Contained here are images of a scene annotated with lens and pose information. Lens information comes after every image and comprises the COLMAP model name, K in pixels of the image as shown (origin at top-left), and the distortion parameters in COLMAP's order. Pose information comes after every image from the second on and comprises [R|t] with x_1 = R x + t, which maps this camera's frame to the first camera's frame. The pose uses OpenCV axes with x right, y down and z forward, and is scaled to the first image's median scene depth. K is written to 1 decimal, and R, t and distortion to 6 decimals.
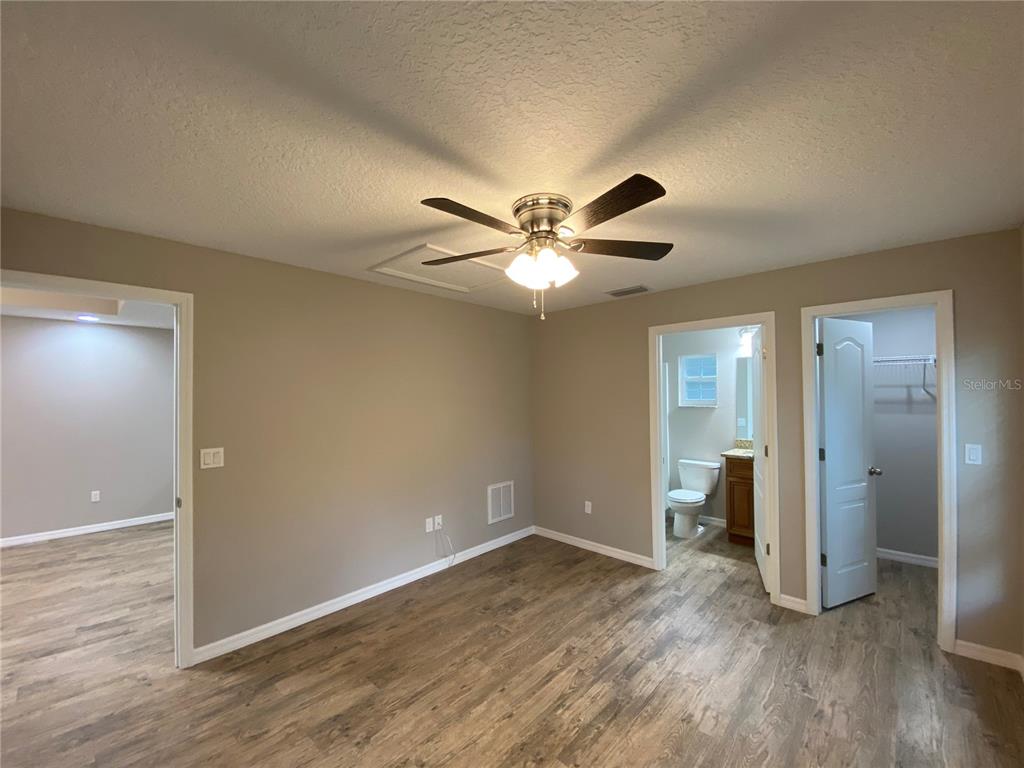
lens RADIAL K [[417.4, 0, 509.4], [0, 417.4, 387.8], [0, 0, 1]] dist [0.021593, -0.020006]
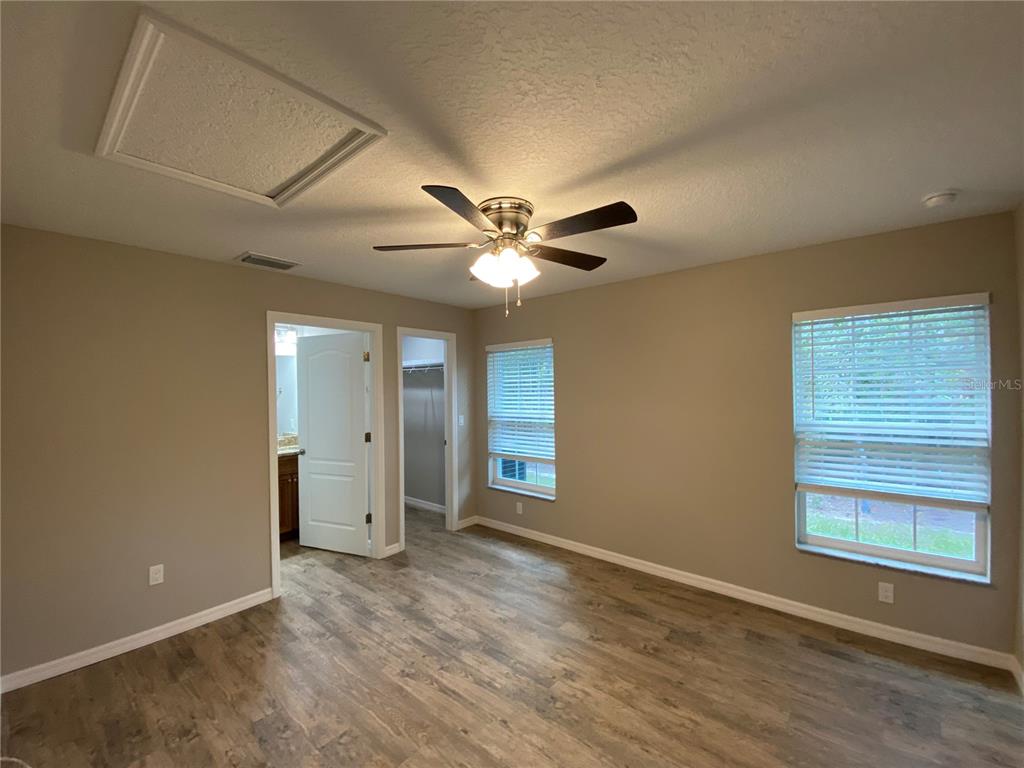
lens RADIAL K [[417.4, 0, 509.4], [0, 417.4, 387.8], [0, 0, 1]] dist [0.021593, -0.020006]
pose [[-0.054560, 0.005613, 0.998495, -0.759339], [0.002737, 0.999981, -0.005472, 0.020309], [-0.998507, 0.002435, -0.054575, 0.823215]]
